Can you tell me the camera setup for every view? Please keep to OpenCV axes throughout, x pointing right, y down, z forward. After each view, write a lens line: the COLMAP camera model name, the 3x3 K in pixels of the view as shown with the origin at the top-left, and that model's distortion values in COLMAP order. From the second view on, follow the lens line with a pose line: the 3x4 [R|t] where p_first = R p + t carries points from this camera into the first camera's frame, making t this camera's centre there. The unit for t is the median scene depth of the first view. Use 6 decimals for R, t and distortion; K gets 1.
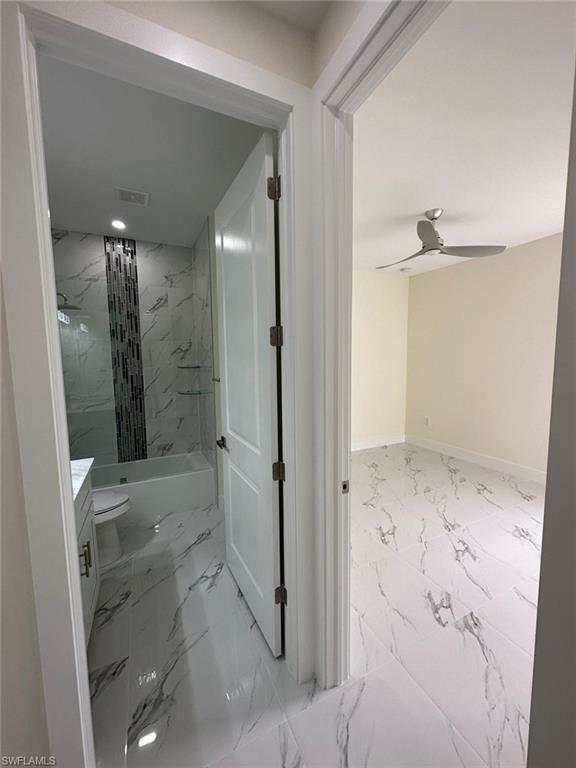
lens RADIAL K [[305.9, 0, 288.0], [0, 305.9, 384.0], [0, 0, 1]] dist [-0.001894, 0.000953]
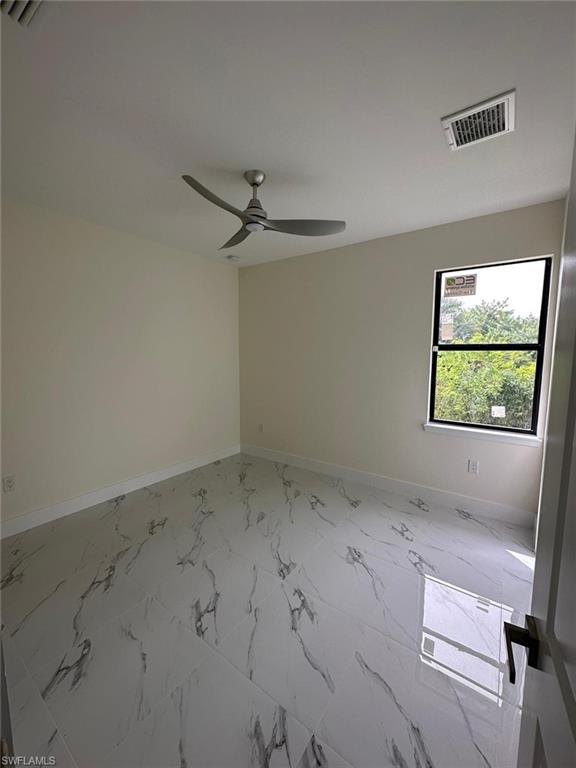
lens RADIAL K [[305.9, 0, 288.0], [0, 305.9, 384.0], [0, 0, 1]] dist [-0.001894, 0.000953]
pose [[0.879221, -0.031914, 0.475344, 0.158724], [0.028752, 0.999490, 0.013925, -0.036484], [-0.475546, 0.001424, 0.879690, 0.266278]]
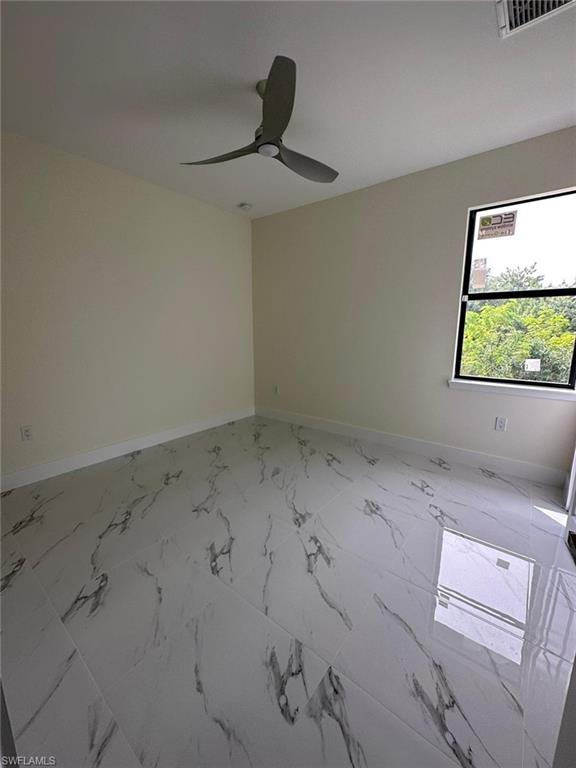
lens RADIAL K [[307.8, 0, 288.0], [0, 307.8, 384.0], [0, 0, 1]] dist [-0.001807, 0.000017]
pose [[0.900569, -0.064970, 0.429830, 0.170877], [0.028017, 0.995387, 0.091754, 0.040225], [-0.433809, -0.070588, 0.898235, 0.303264]]
